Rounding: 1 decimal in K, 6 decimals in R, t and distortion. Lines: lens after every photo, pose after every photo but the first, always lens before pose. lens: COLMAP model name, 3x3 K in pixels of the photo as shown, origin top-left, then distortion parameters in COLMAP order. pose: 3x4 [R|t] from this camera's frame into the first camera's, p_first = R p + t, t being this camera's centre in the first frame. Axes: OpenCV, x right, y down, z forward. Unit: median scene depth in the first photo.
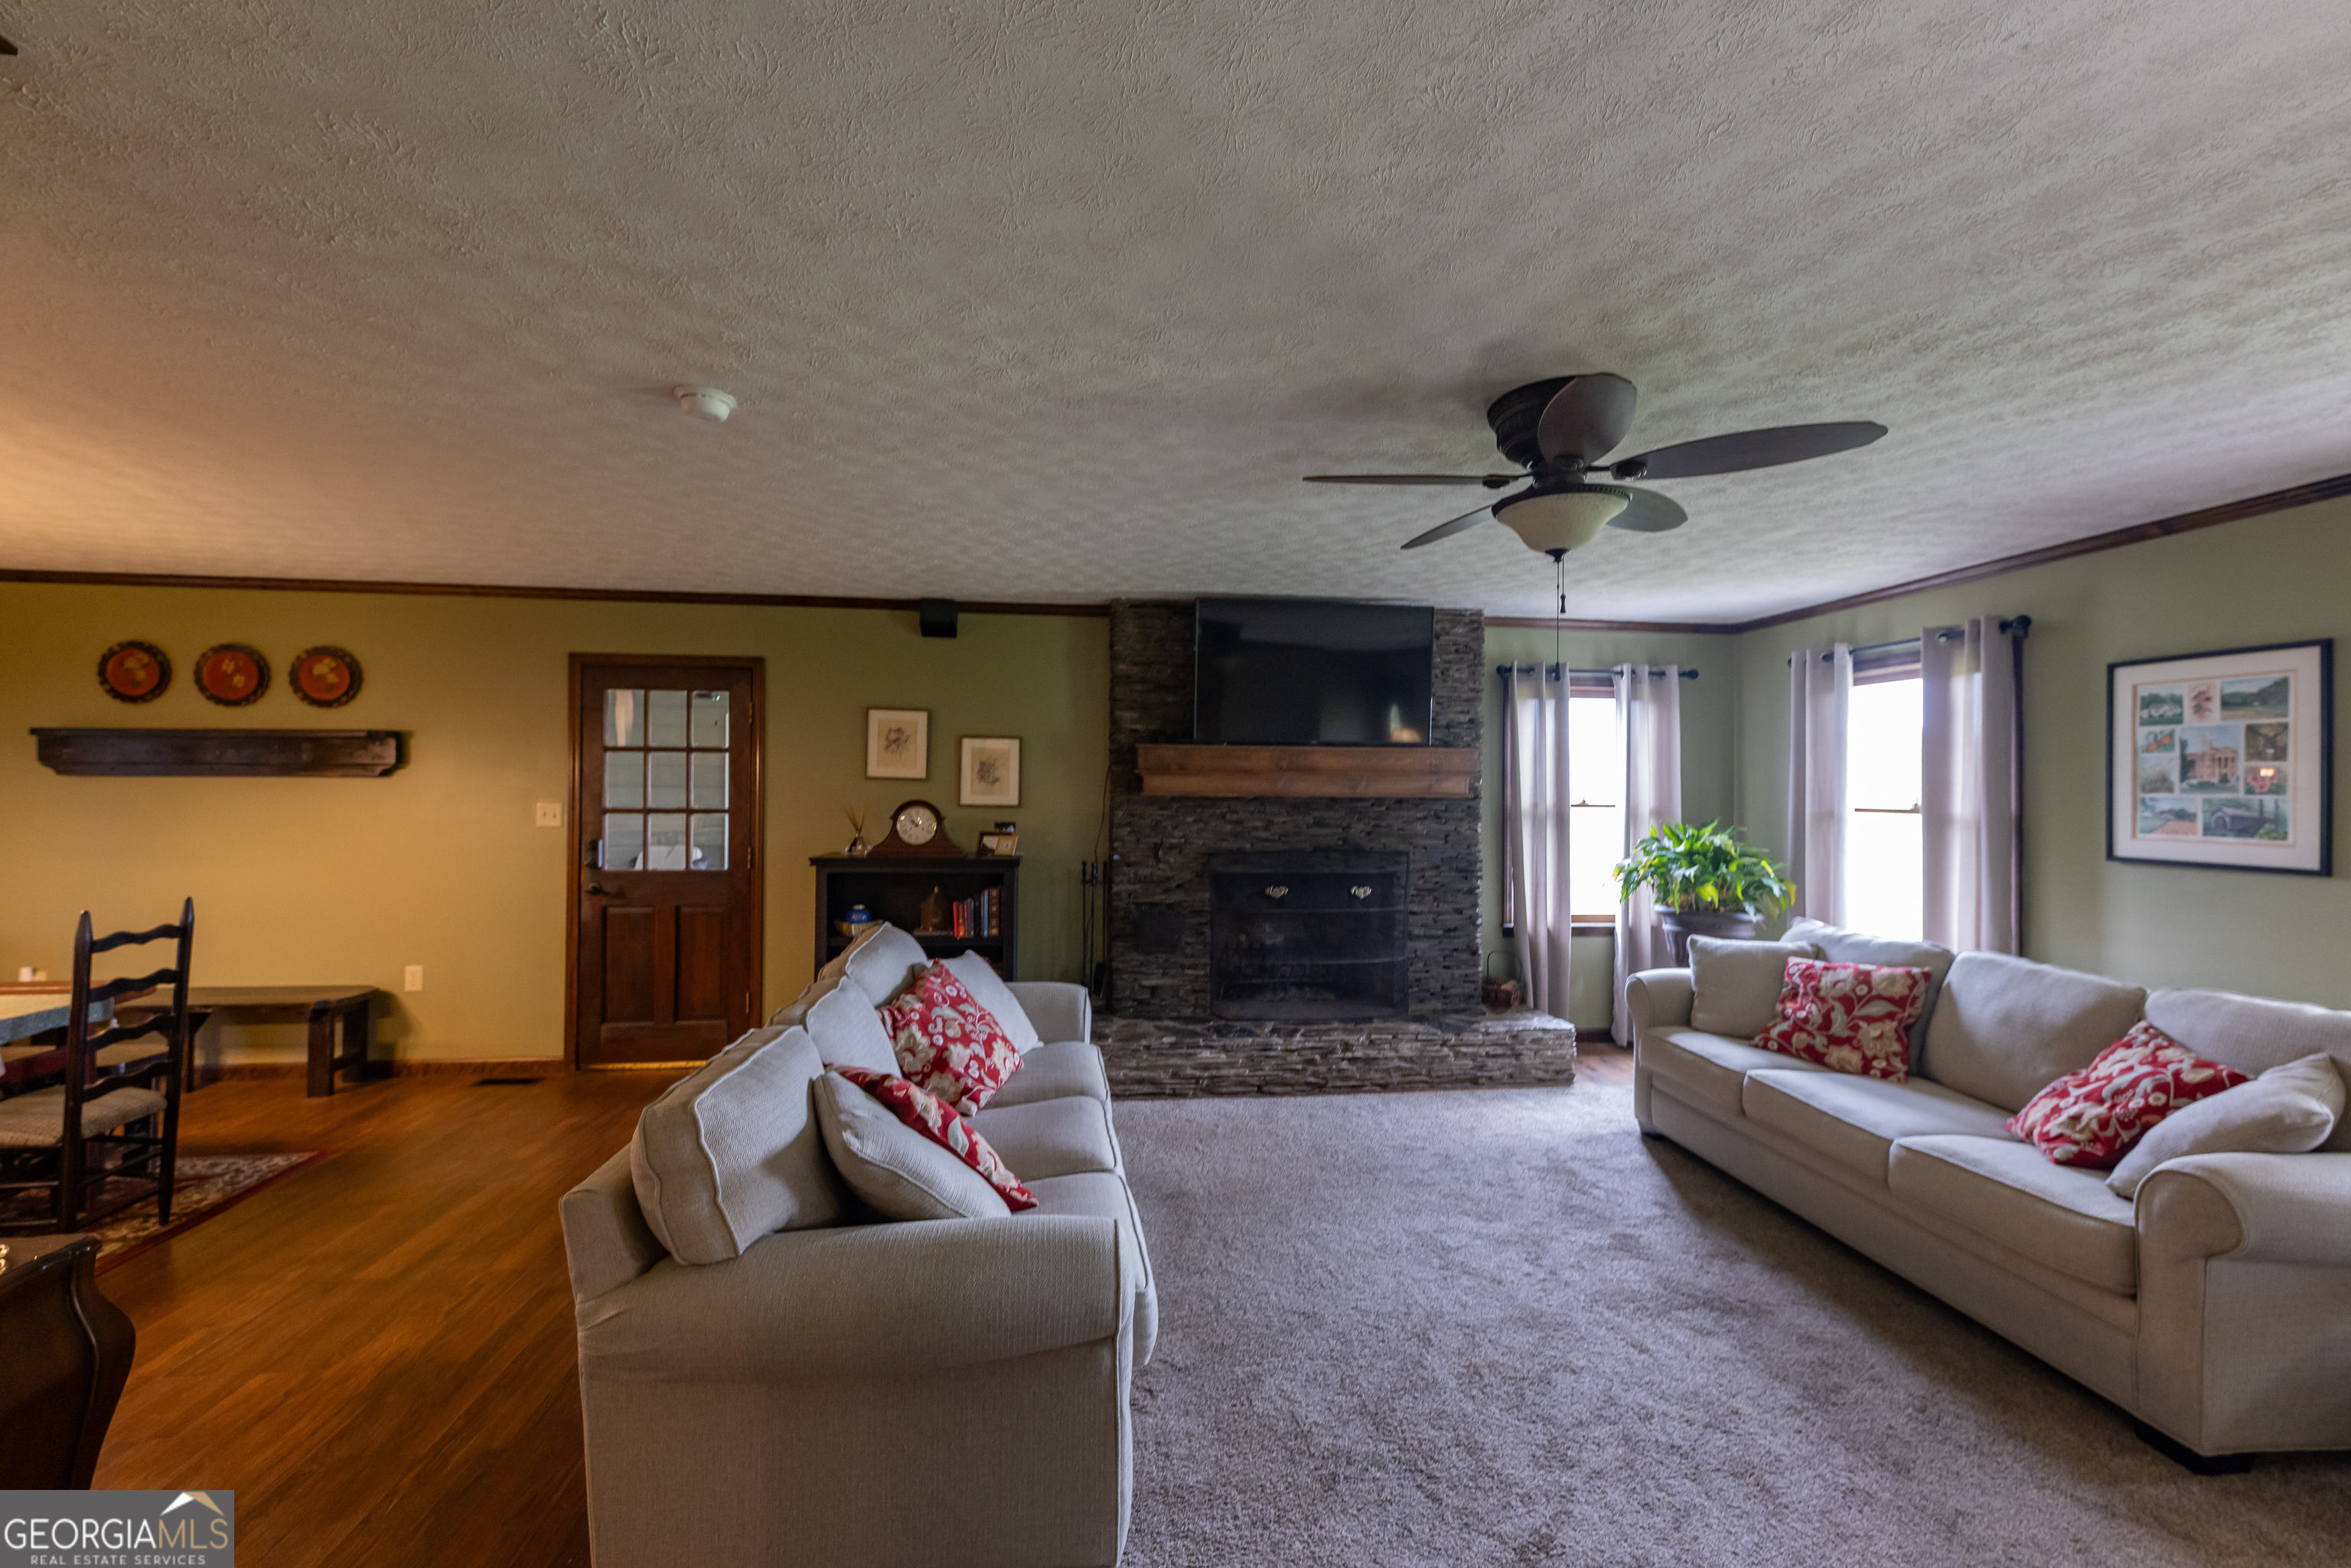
lens RADIAL K [[948.7, 0, 1175.6], [0, 948.7, 784.0], [0, 0, 1]] dist [0.006447, -0.000604]
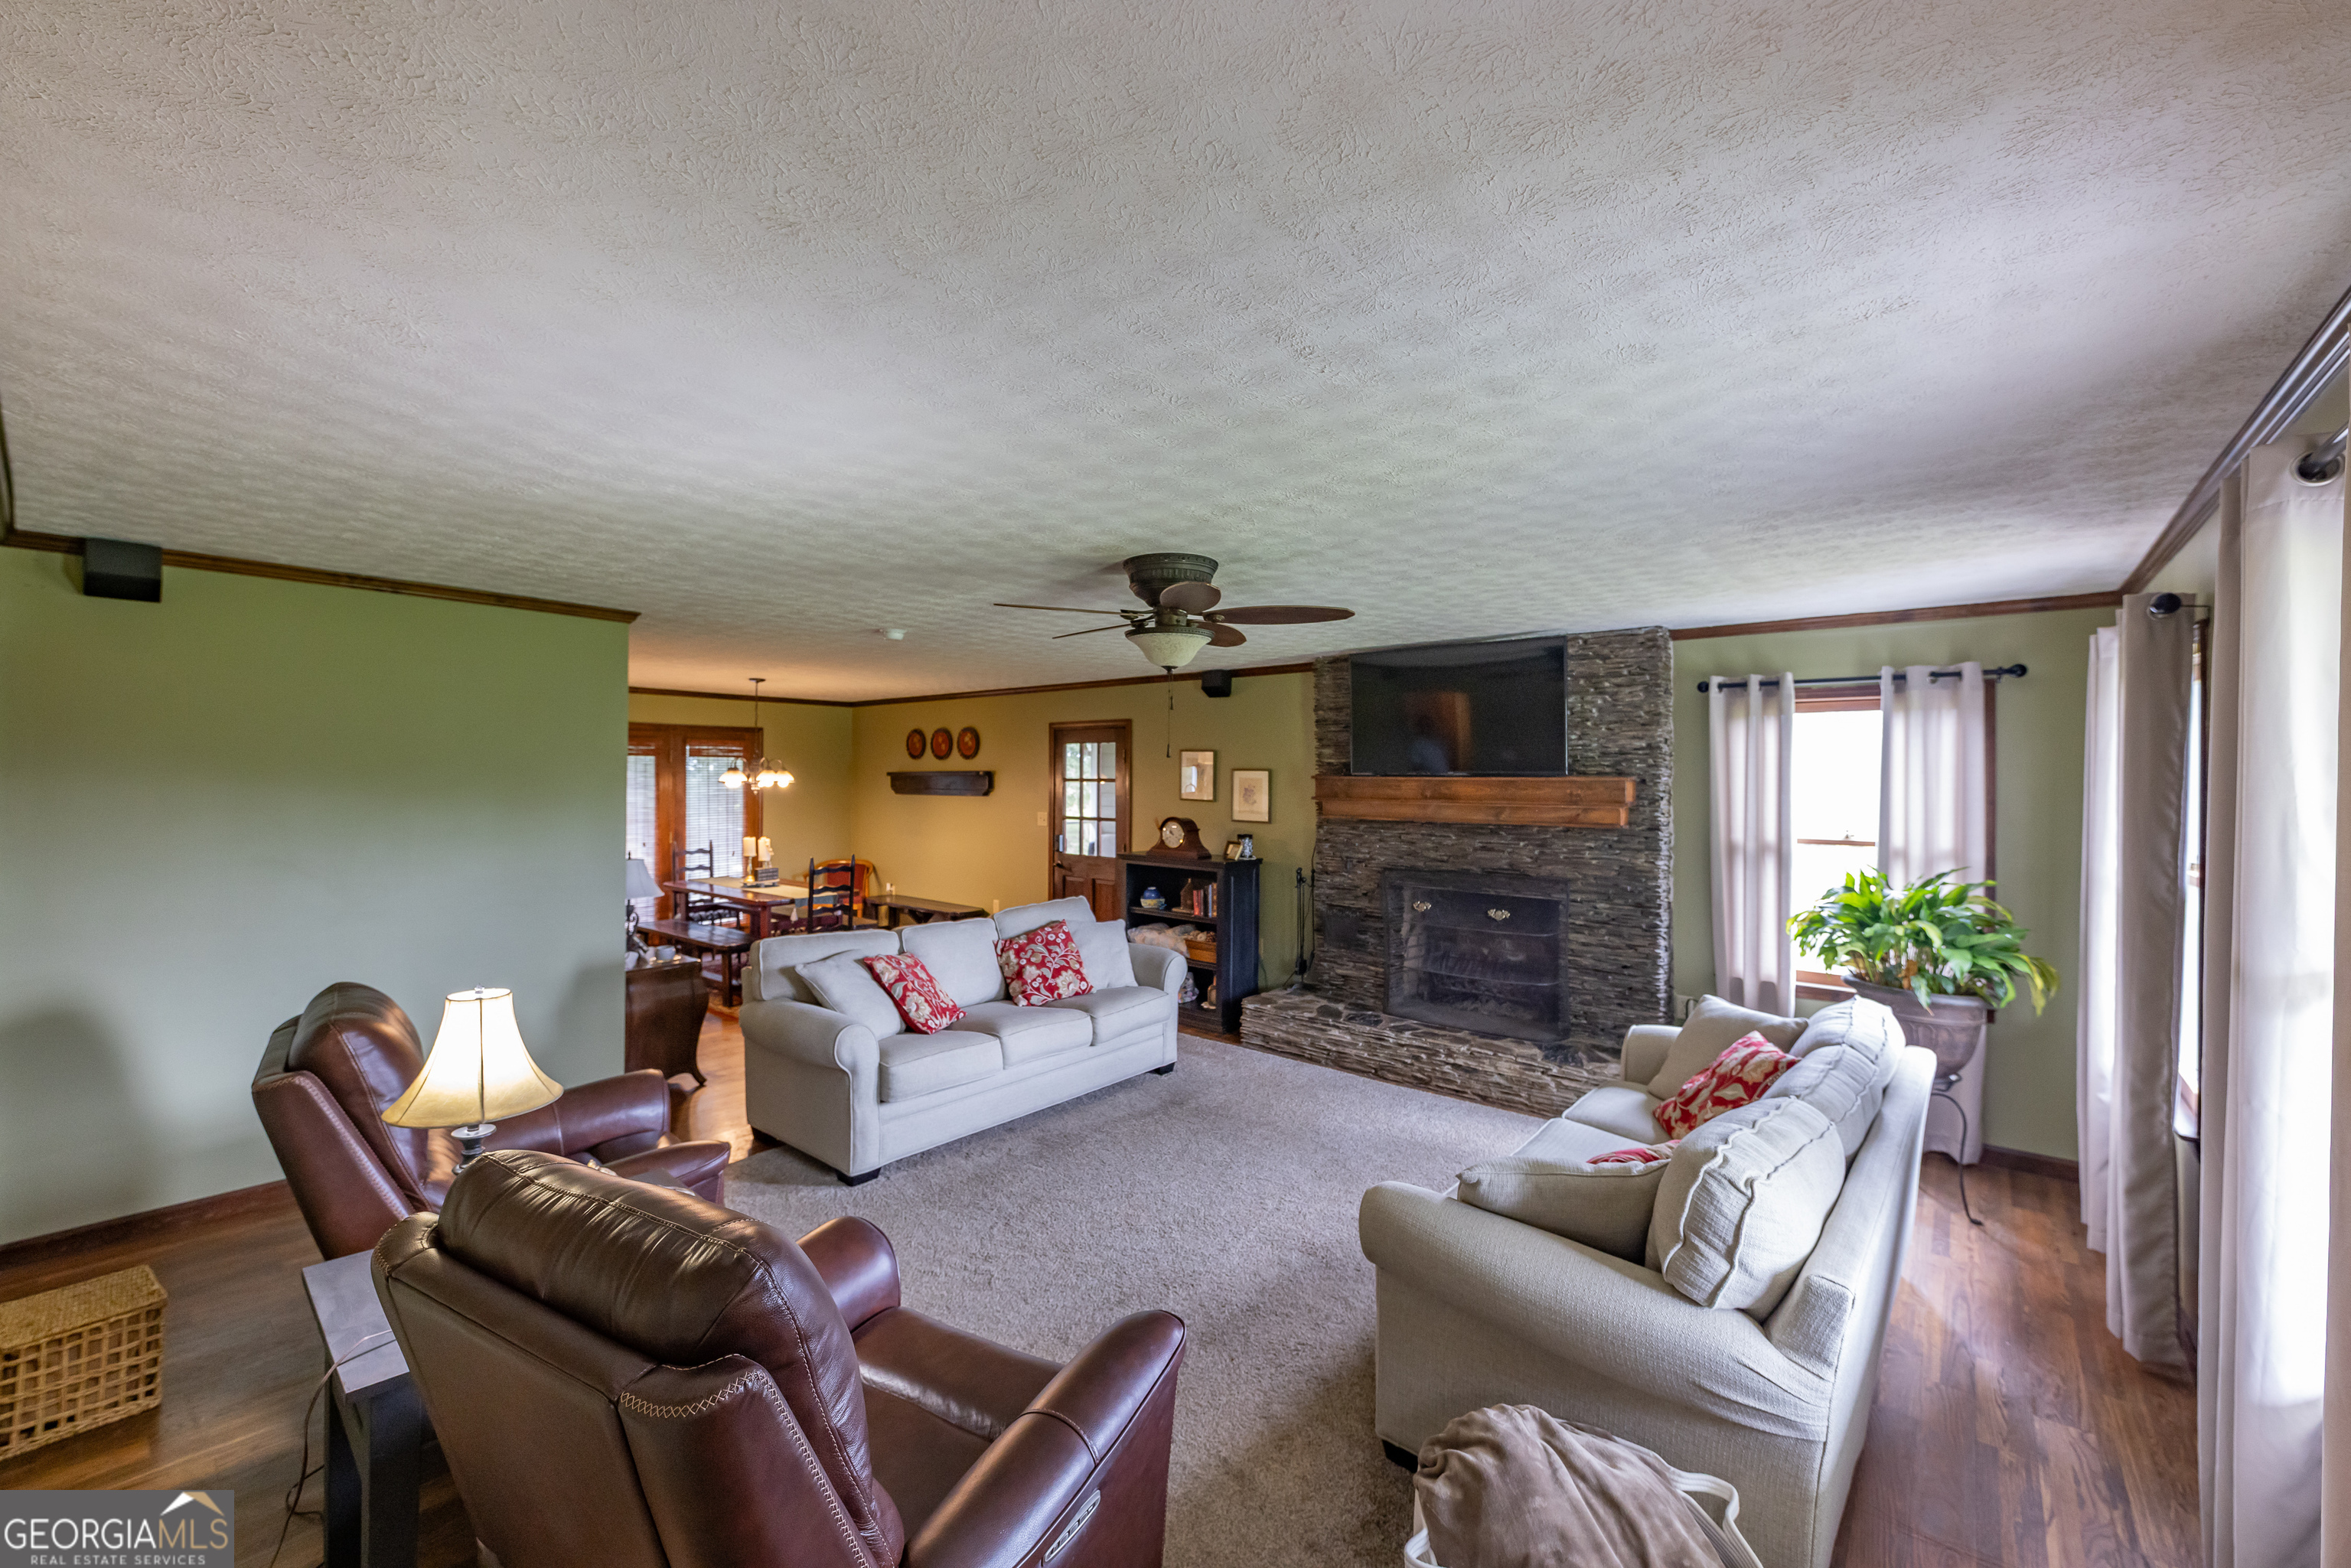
lens RADIAL K [[948.7, 0, 1144.6], [0, 948.7, 779.7], [0, 0, 1]] dist [0.006447, -0.000604]
pose [[0.661934, -0.001791, -0.749560, 0.732753], [0.004865, 0.999986, 0.001907, -0.040210], [0.749546, -0.004908, 0.661934, 0.012137]]
